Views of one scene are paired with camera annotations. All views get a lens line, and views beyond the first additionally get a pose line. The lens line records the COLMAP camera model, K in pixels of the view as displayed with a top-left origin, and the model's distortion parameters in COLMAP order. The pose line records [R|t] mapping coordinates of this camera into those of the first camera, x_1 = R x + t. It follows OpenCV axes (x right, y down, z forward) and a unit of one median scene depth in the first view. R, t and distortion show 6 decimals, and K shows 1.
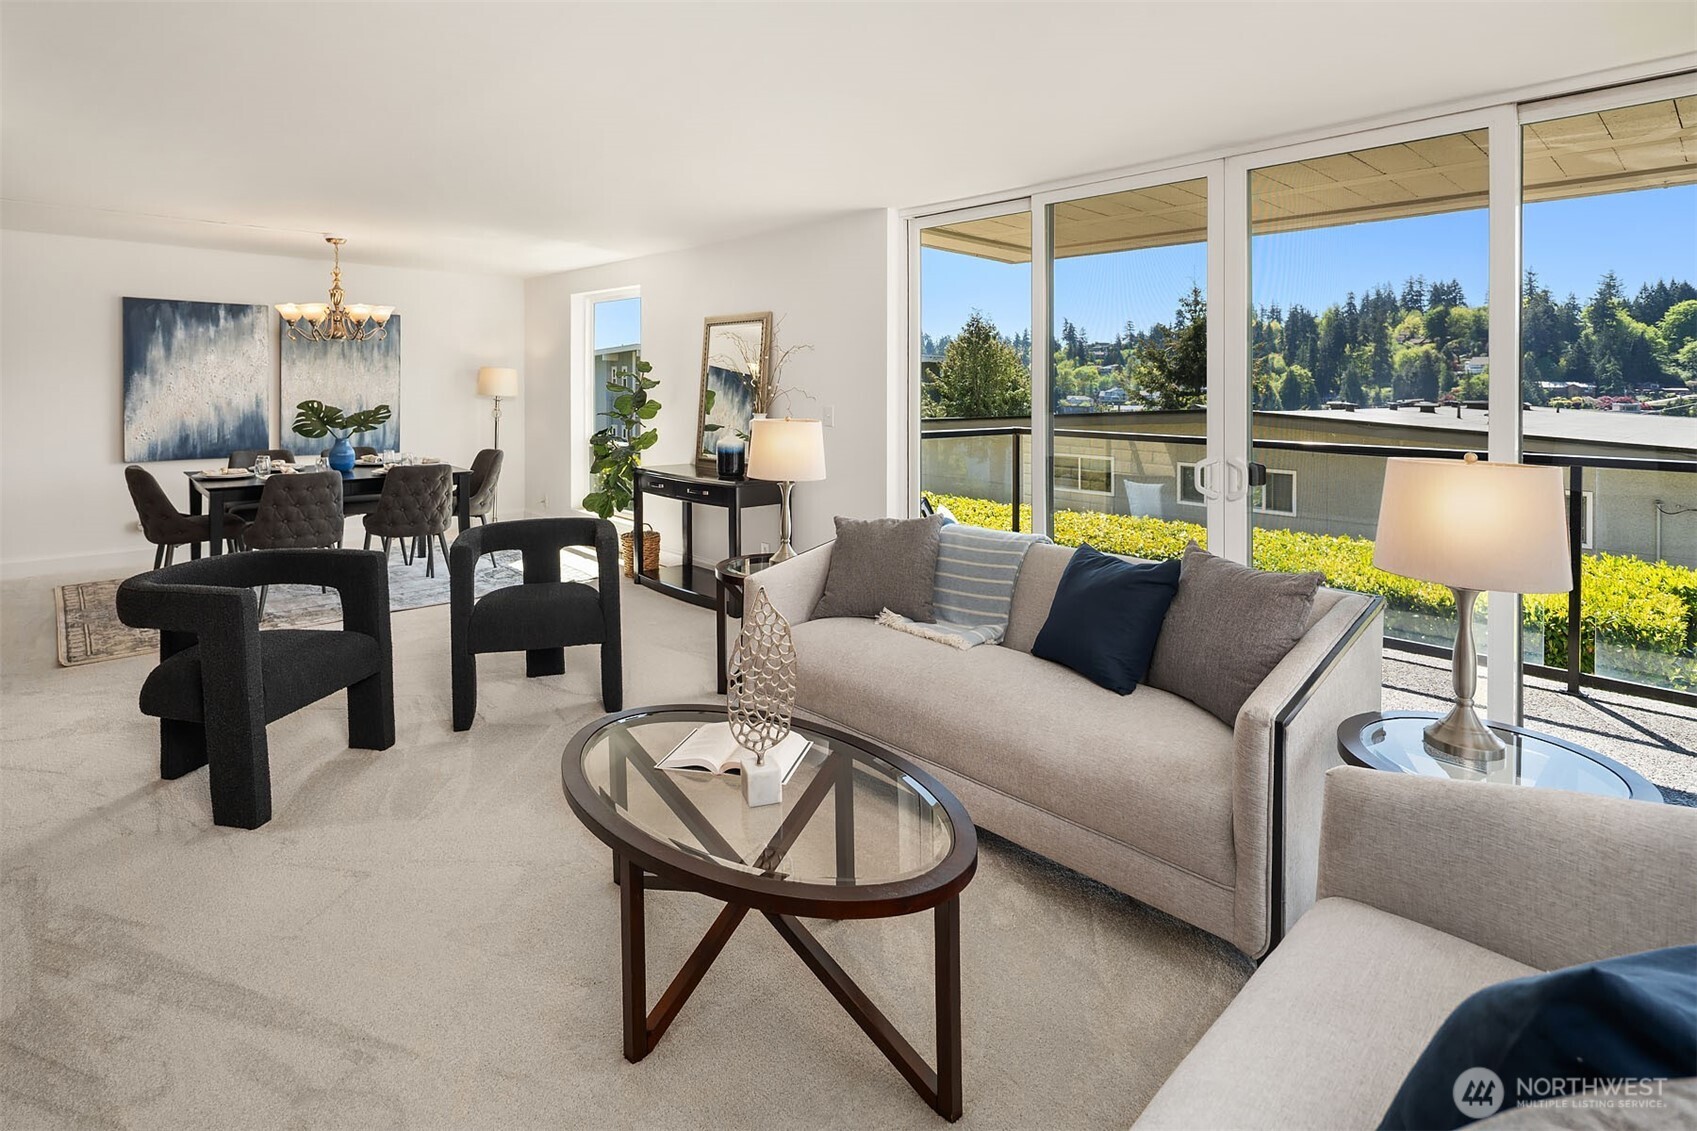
lens RADIAL K [[841.1, 0, 829.8], [0, 841.1, 405.4], [0, 0, 1]] dist [-0.012390, -0.000118]
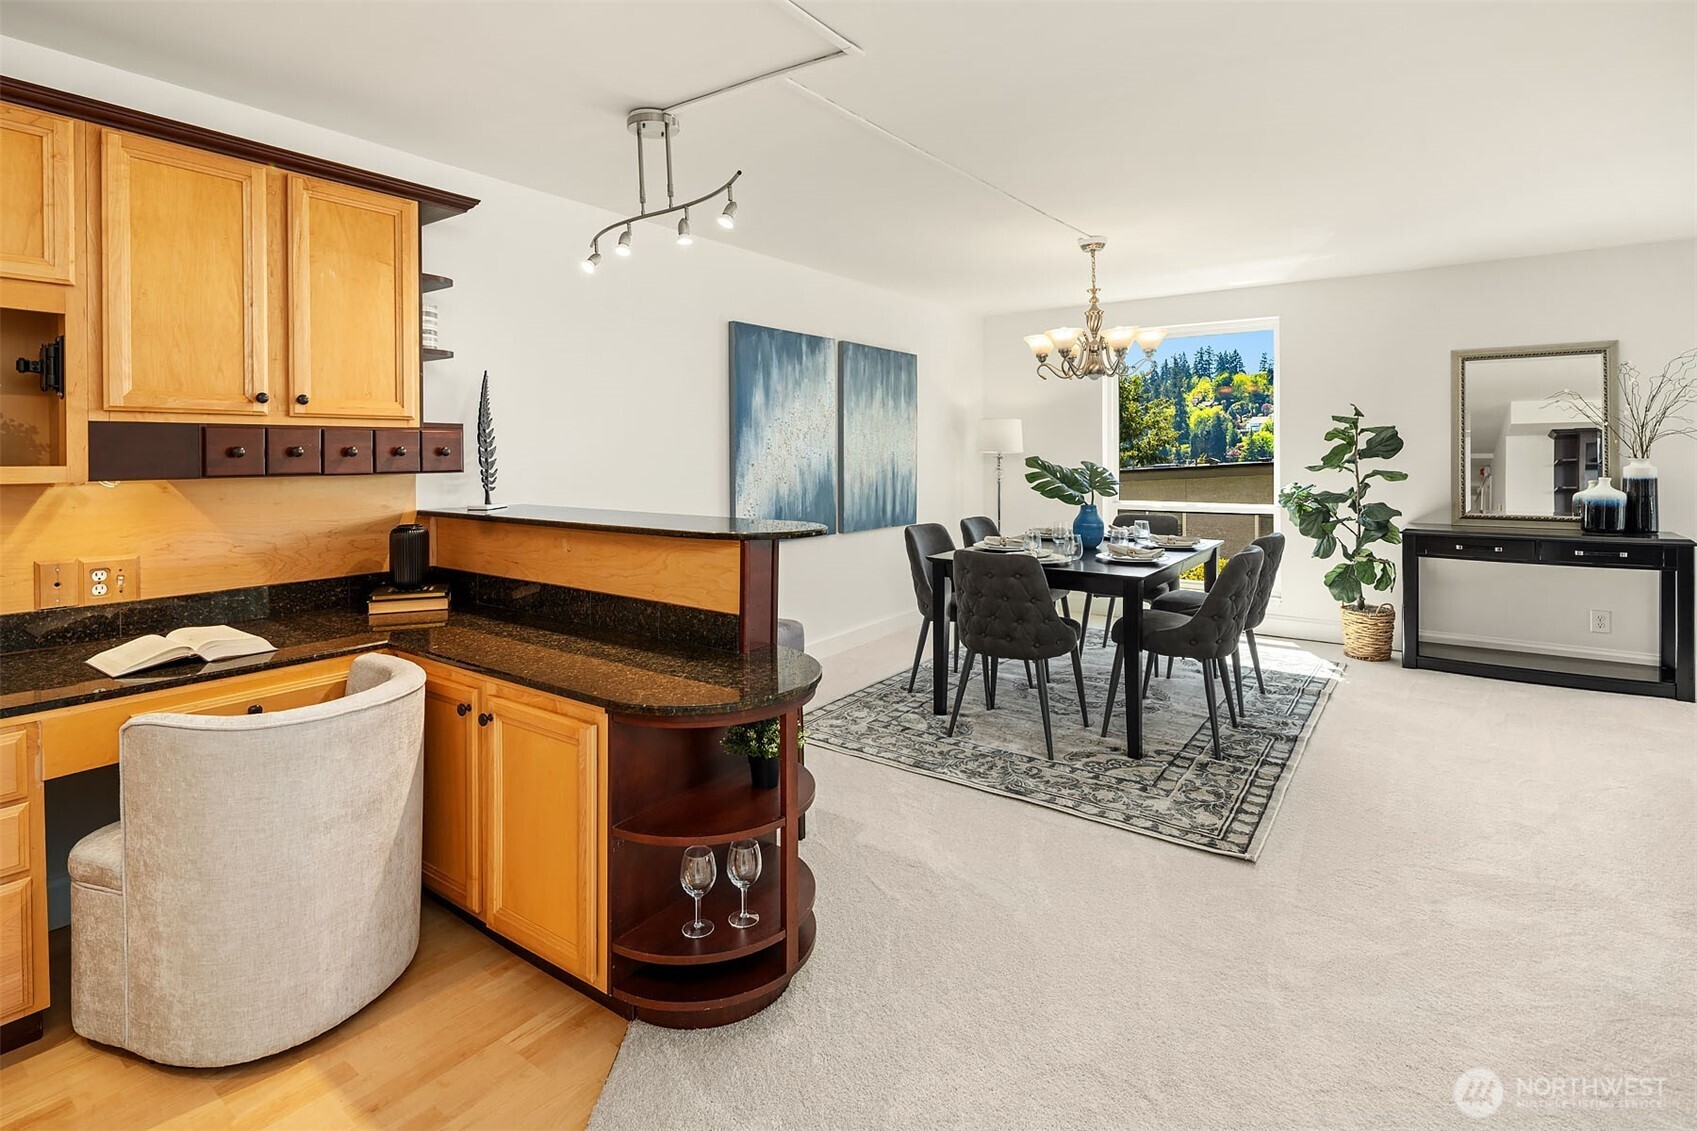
lens RADIAL K [[833.0, 0, 854.7], [0, 833.0, 451.6], [0, 0, 1]] dist [-0.001303, -0.000199]
pose [[0.979353, -0.017731, 0.201377, -0.853999], [0.022171, 0.999558, -0.019816, 0.000837], [-0.200937, 0.023871, 0.979313, 0.256067]]
